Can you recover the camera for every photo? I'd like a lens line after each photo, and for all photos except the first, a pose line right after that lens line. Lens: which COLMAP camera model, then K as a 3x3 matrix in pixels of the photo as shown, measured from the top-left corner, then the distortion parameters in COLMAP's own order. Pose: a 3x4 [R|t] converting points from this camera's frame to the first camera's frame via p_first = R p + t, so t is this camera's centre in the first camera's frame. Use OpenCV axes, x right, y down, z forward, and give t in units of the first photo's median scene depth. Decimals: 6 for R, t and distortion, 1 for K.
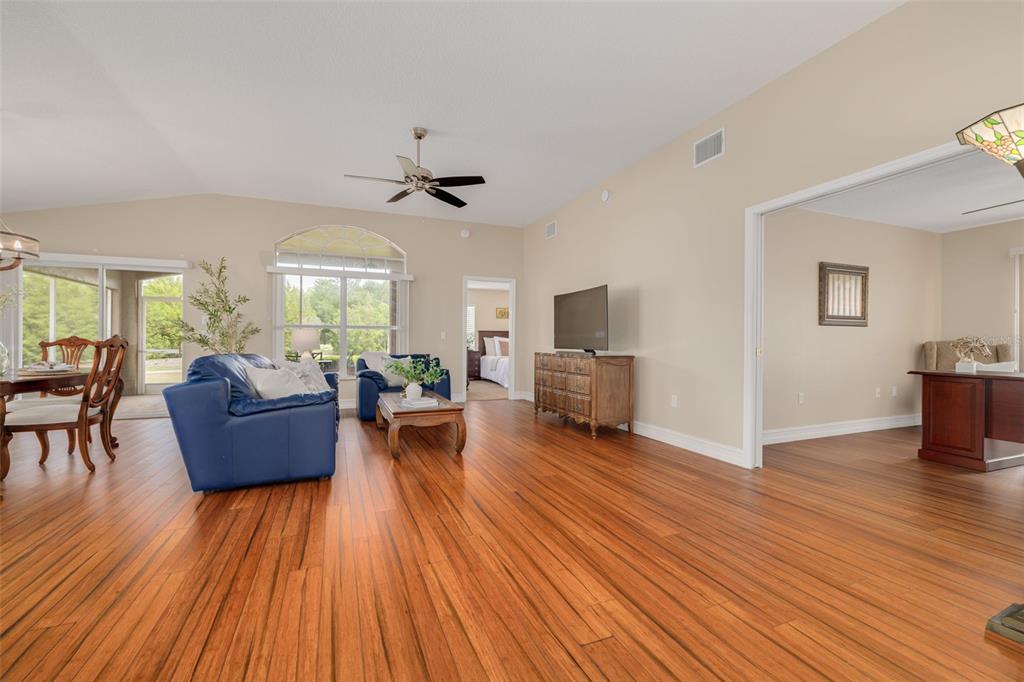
lens RADIAL K [[428.0, 0, 512.0], [0, 428.0, 341.0], [0, 0, 1]] dist [-0.000194, 0.000276]
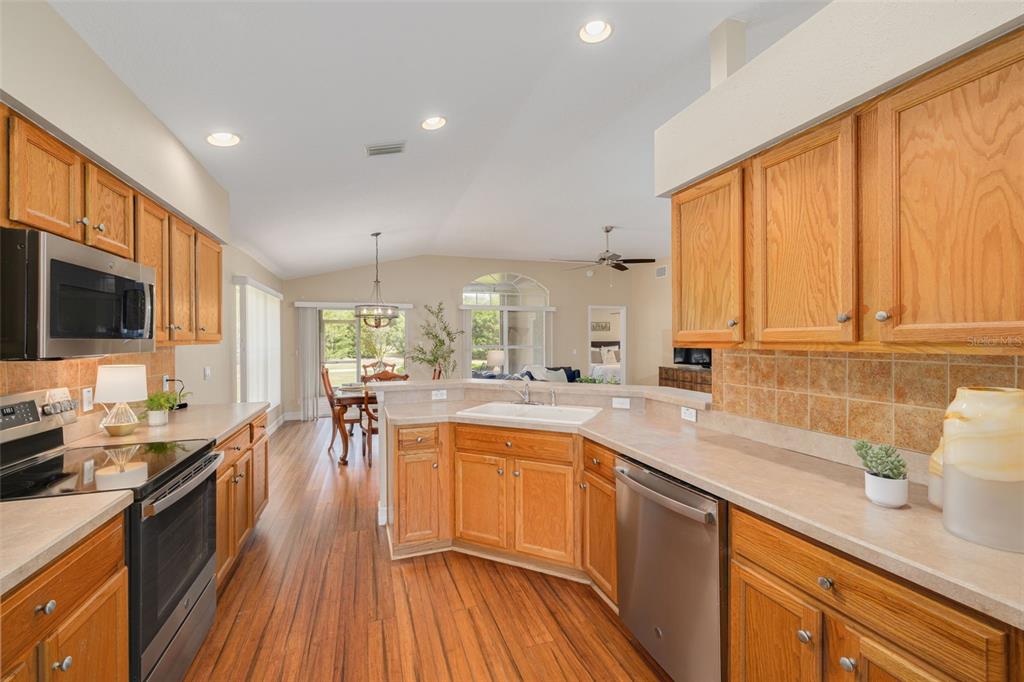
lens RADIAL K [[428.0, 0, 512.0], [0, 428.0, 341.0], [0, 0, 1]] dist [-0.000194, 0.000276]
pose [[0.998104, -0.008950, -0.060890, -0.399233], [0.009146, 0.999954, 0.002936, -0.076730], [0.060861, -0.003487, 0.998140, -0.473675]]
